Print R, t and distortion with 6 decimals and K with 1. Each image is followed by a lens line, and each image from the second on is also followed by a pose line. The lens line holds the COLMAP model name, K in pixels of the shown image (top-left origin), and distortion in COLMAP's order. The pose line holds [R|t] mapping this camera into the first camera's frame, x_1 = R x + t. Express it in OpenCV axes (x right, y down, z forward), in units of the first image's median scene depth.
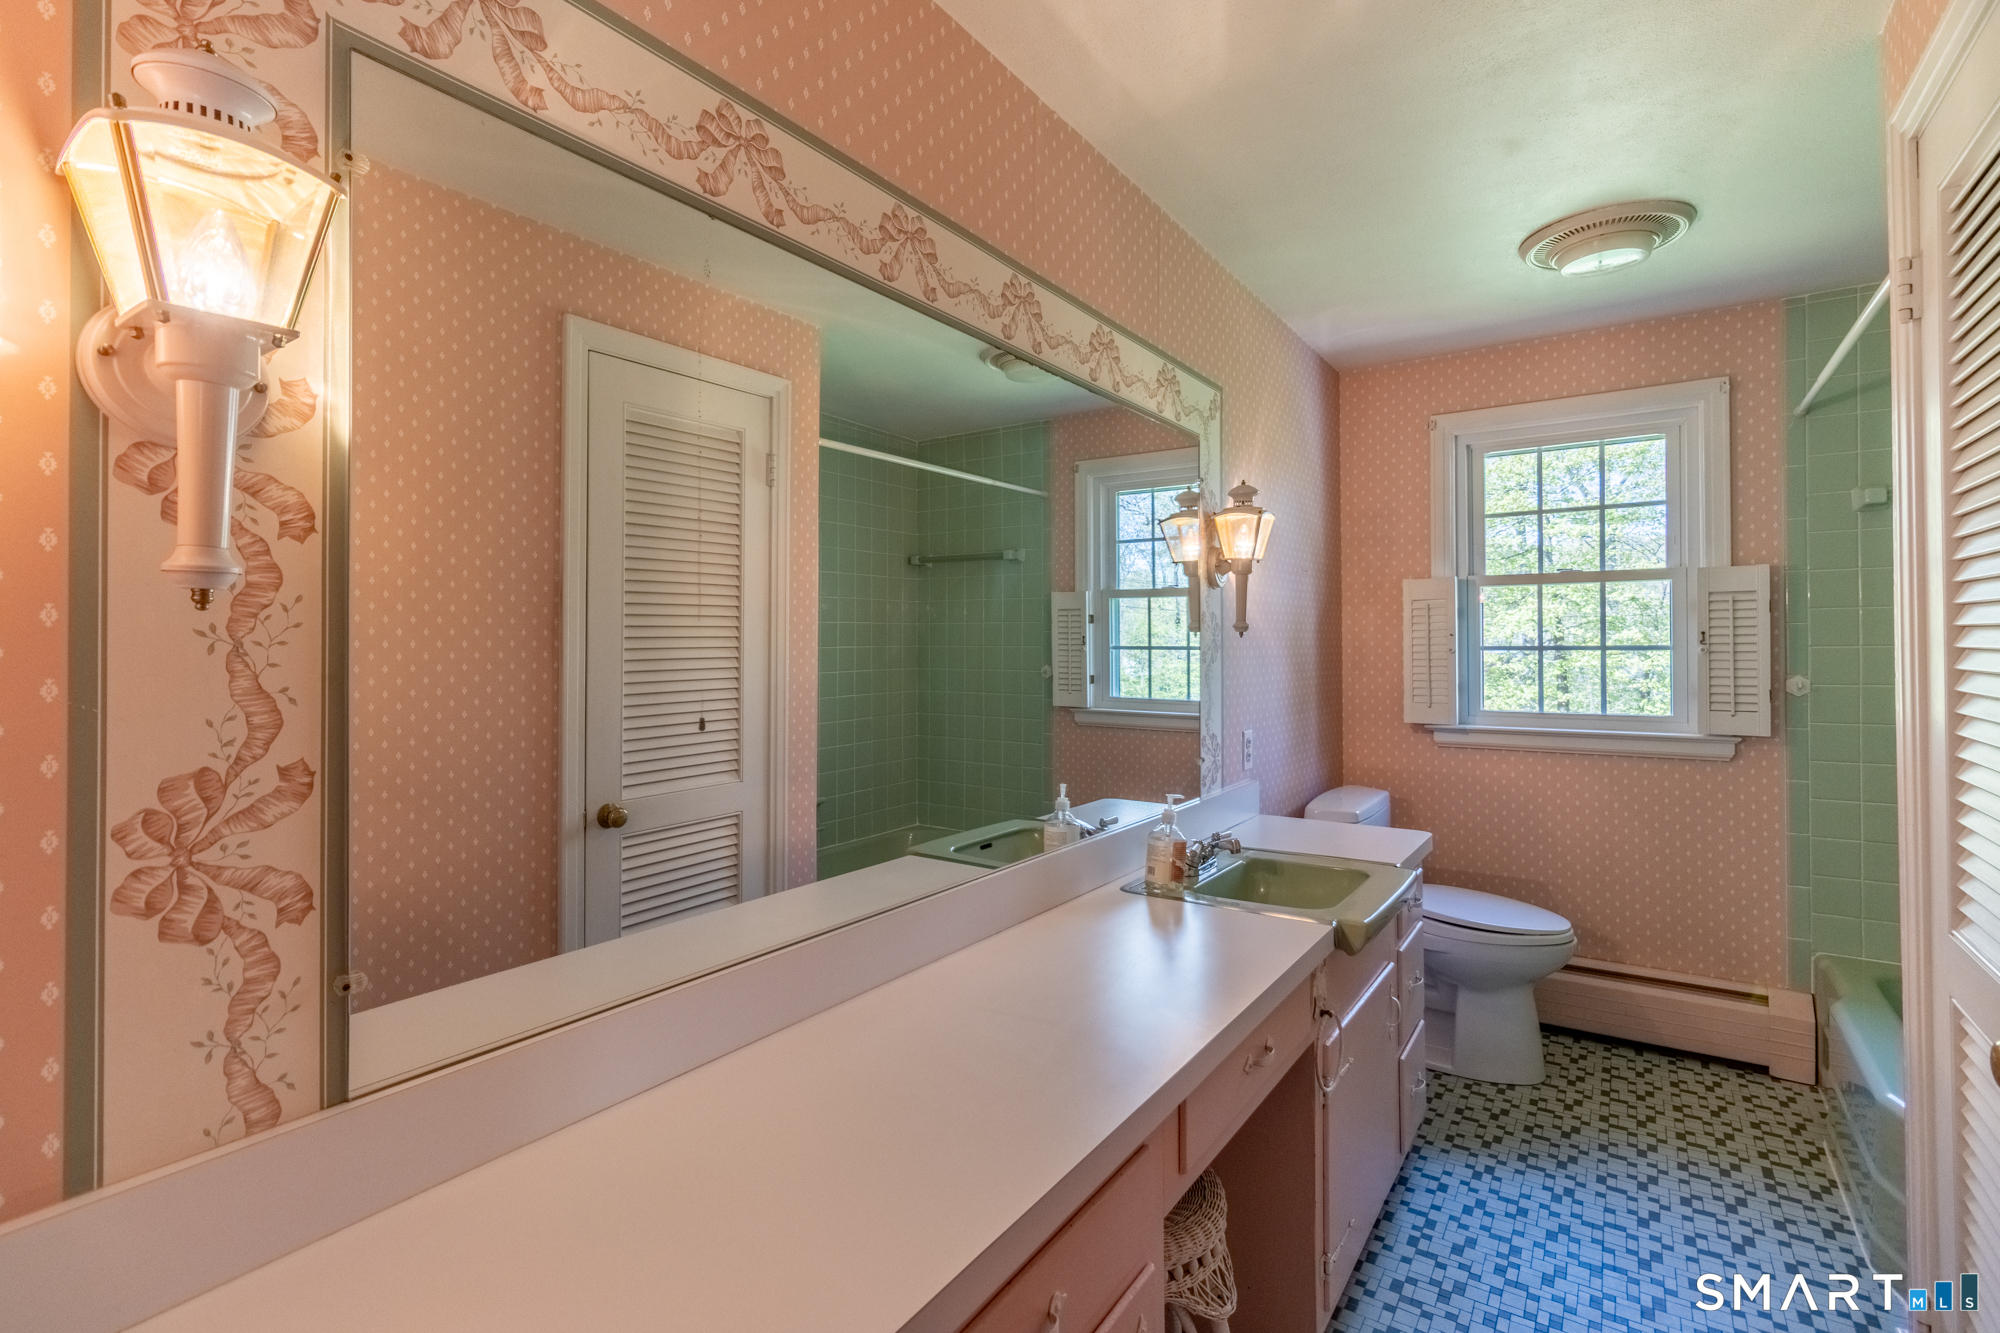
lens RADIAL K [[931.5, 0, 997.7], [0, 931.5, 641.0], [0, 0, 1]] dist [0.000532, 0.001968]
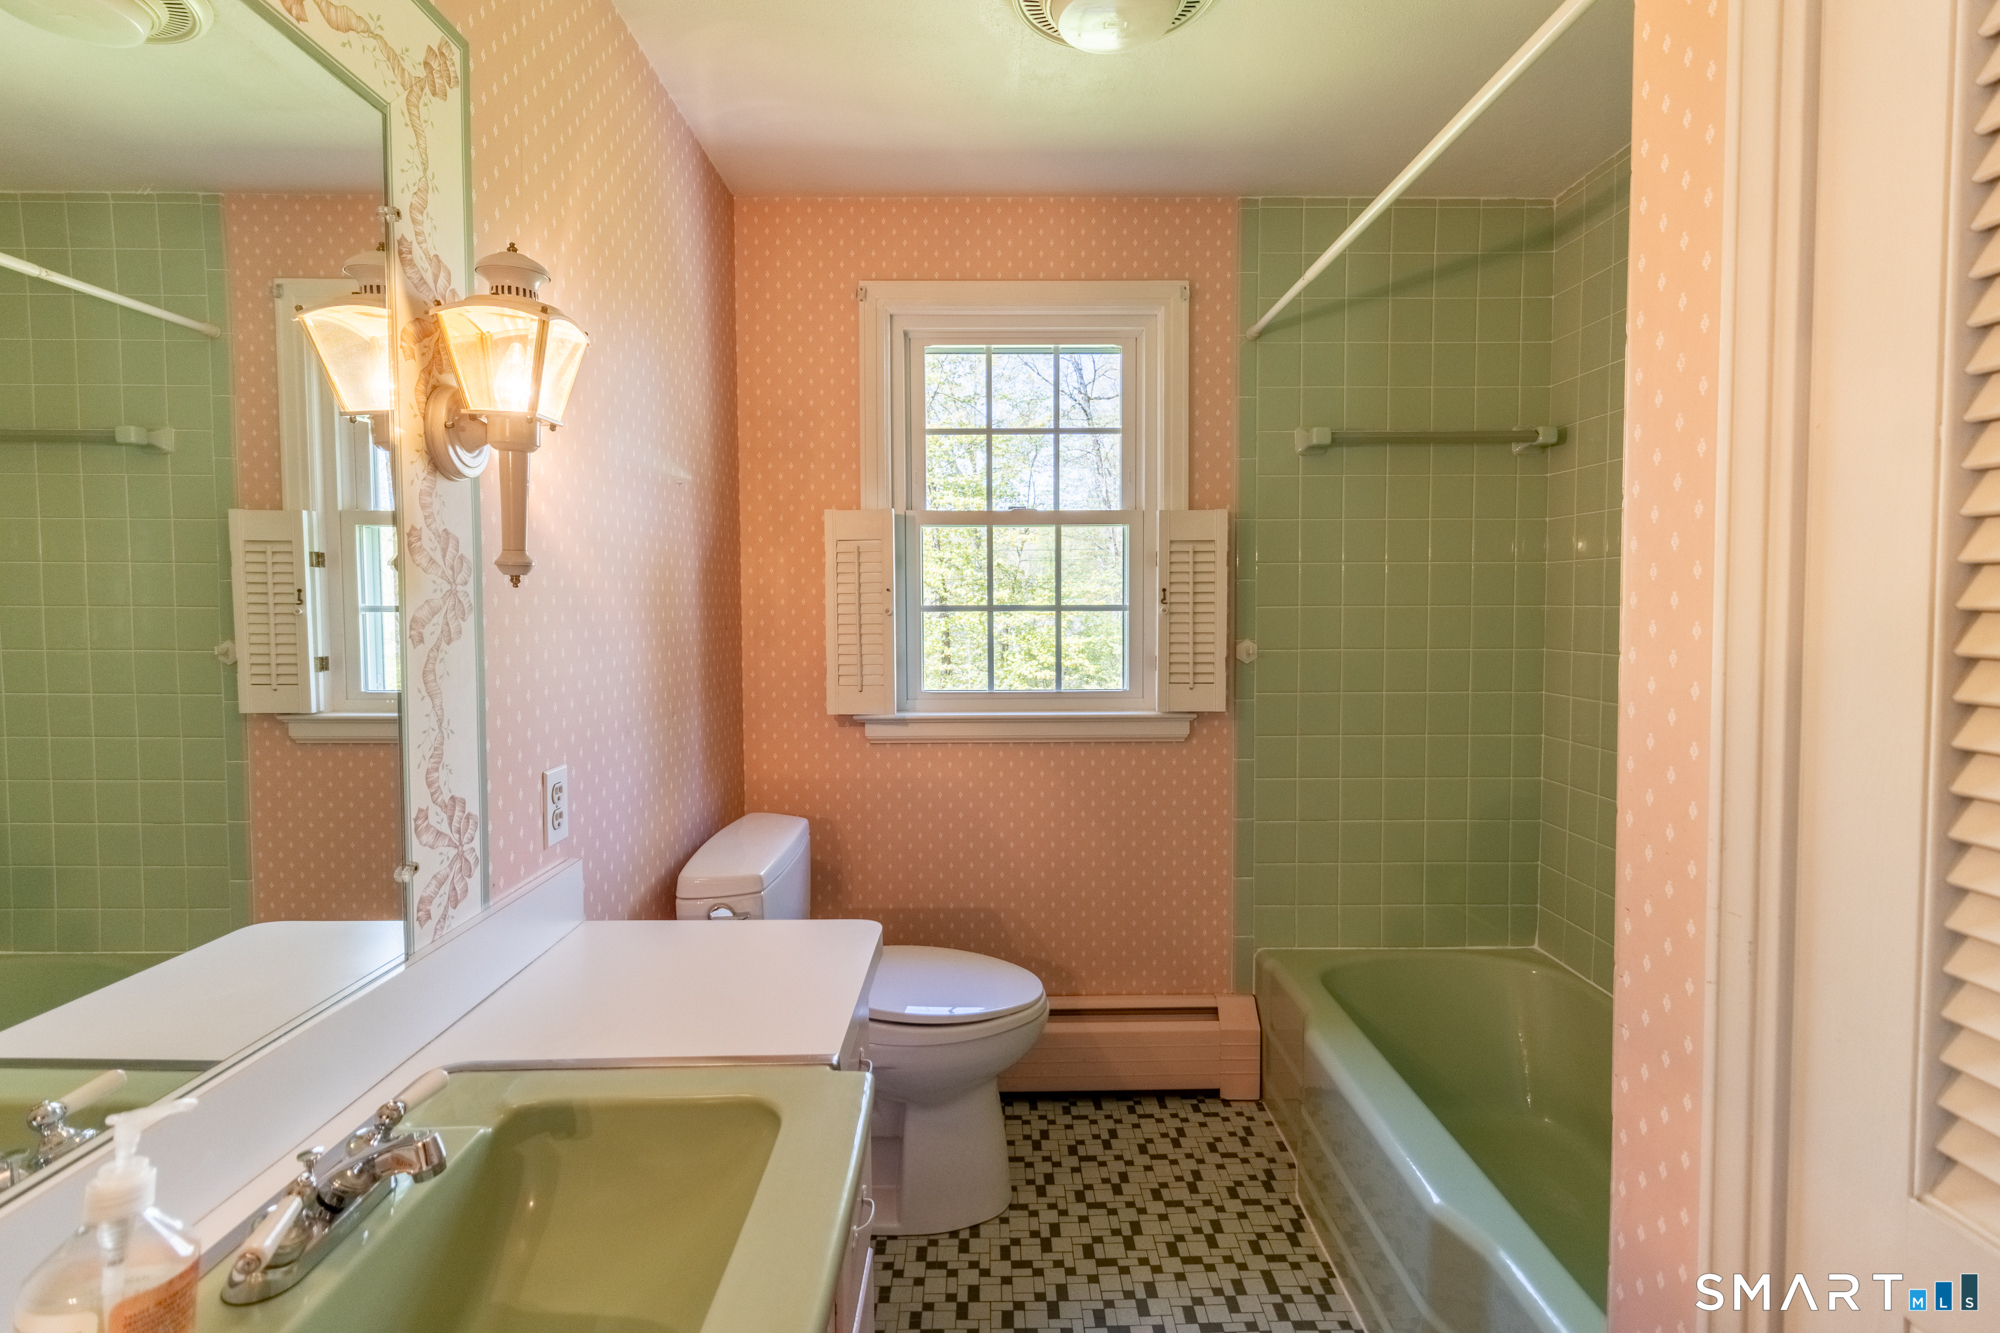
lens RADIAL K [[921.3, 0, 998.8], [0, 921.3, 642.7], [0, 0, 1]] dist [-0.001197, 0.001159]
pose [[0.818817, -0.022965, 0.573595, 0.165186], [-0.002868, 0.999023, 0.044092, 0.002430], [-0.574047, -0.037748, 0.817952, 0.409280]]
